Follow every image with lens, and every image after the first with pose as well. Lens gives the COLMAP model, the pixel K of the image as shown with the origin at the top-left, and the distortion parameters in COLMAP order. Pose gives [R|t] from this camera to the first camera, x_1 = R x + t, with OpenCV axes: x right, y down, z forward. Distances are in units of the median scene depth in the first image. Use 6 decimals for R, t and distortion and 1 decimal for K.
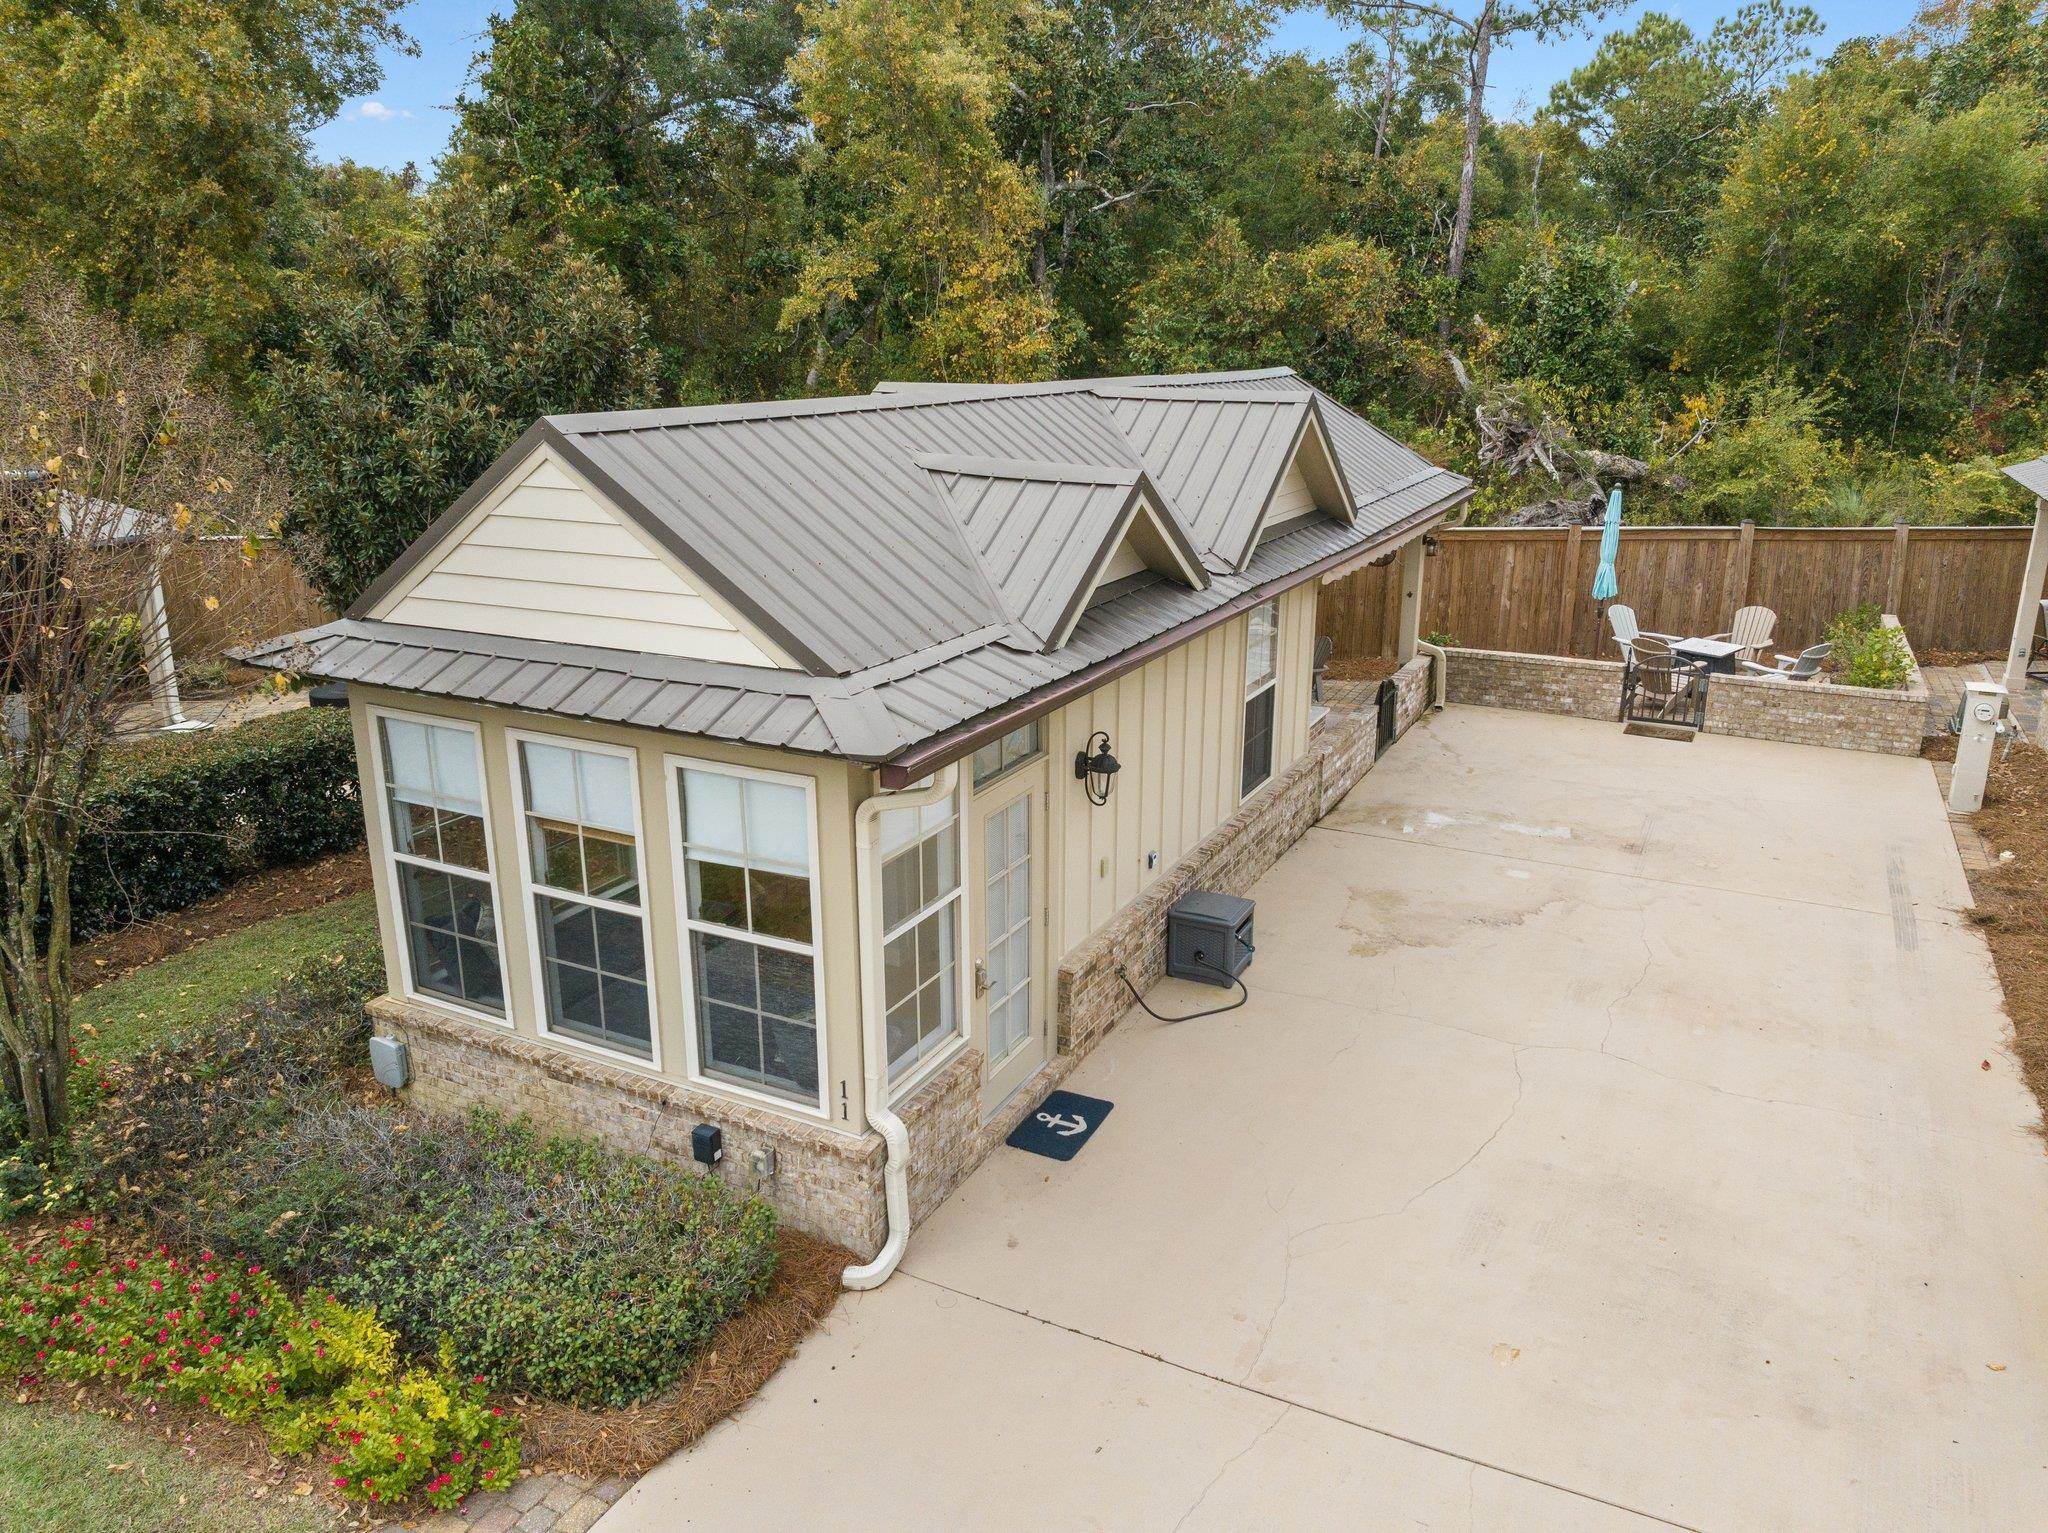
lens RADIAL K [[1462.0, 0, 1024.0], [0, 1462.0, 766.5], [0, 0, 1]] dist [-0.040911, 0.004757]
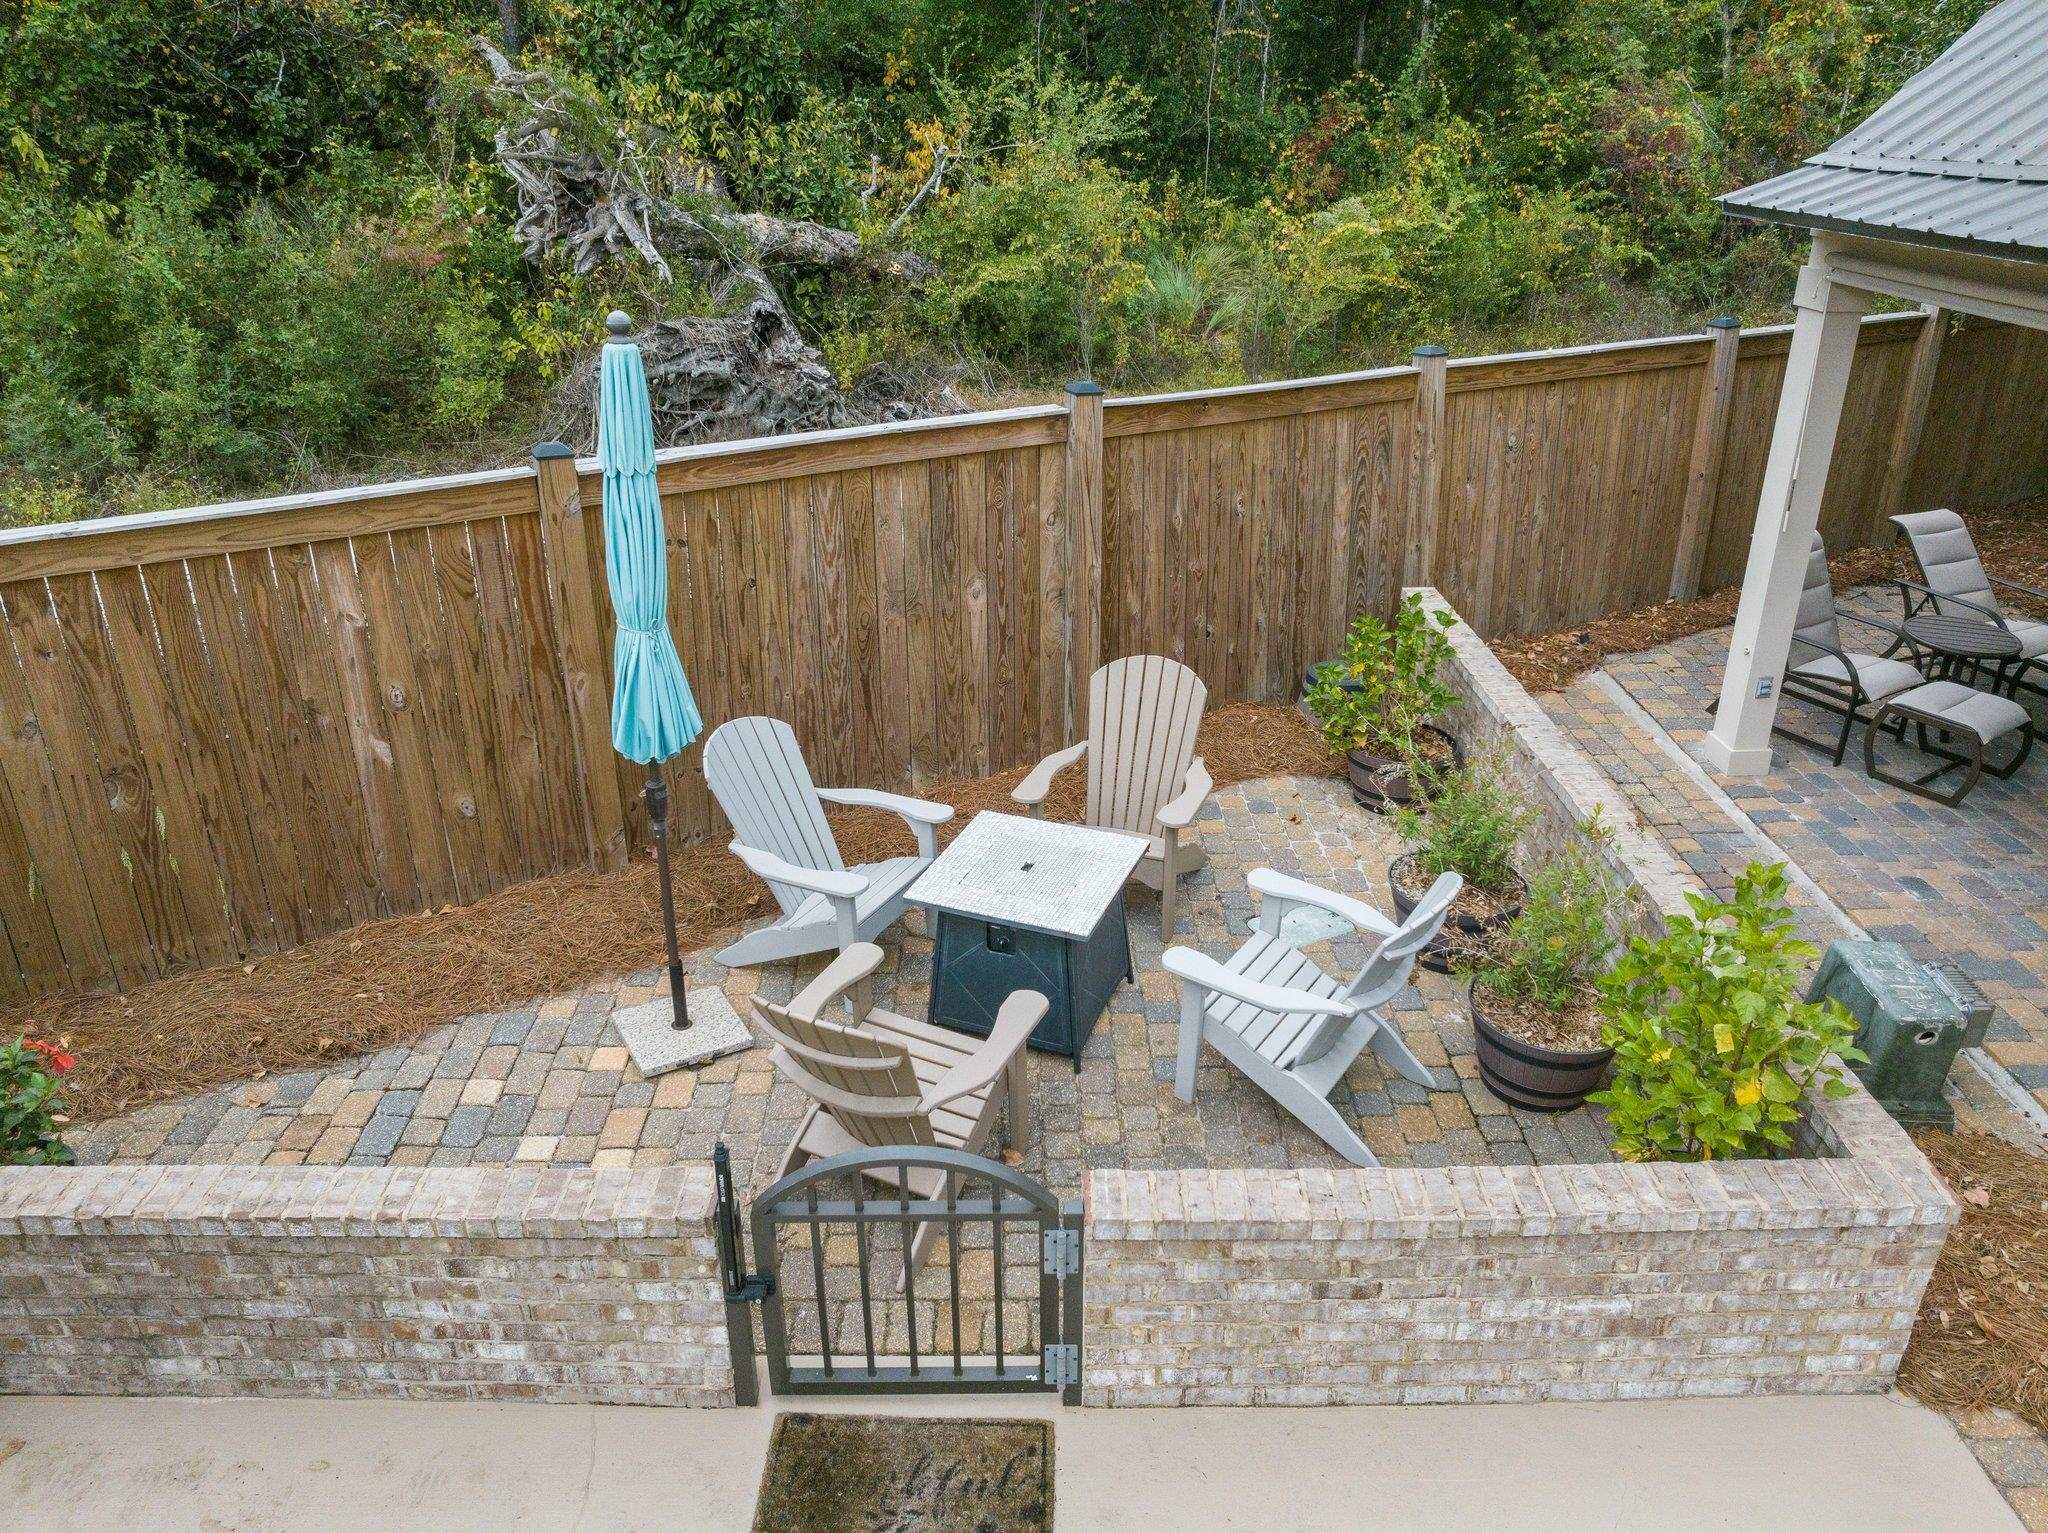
lens RADIAL K [[1462.0, 0, 1024.0], [0, 1462.0, 766.5], [0, 0, 1]] dist [-0.040911, 0.004757]
pose [[0.889008, -0.191576, 0.415890, 0.234864], [0.134105, 0.977376, 0.163558, -0.100253], [-0.437815, -0.089632, 0.894586, 0.493971]]
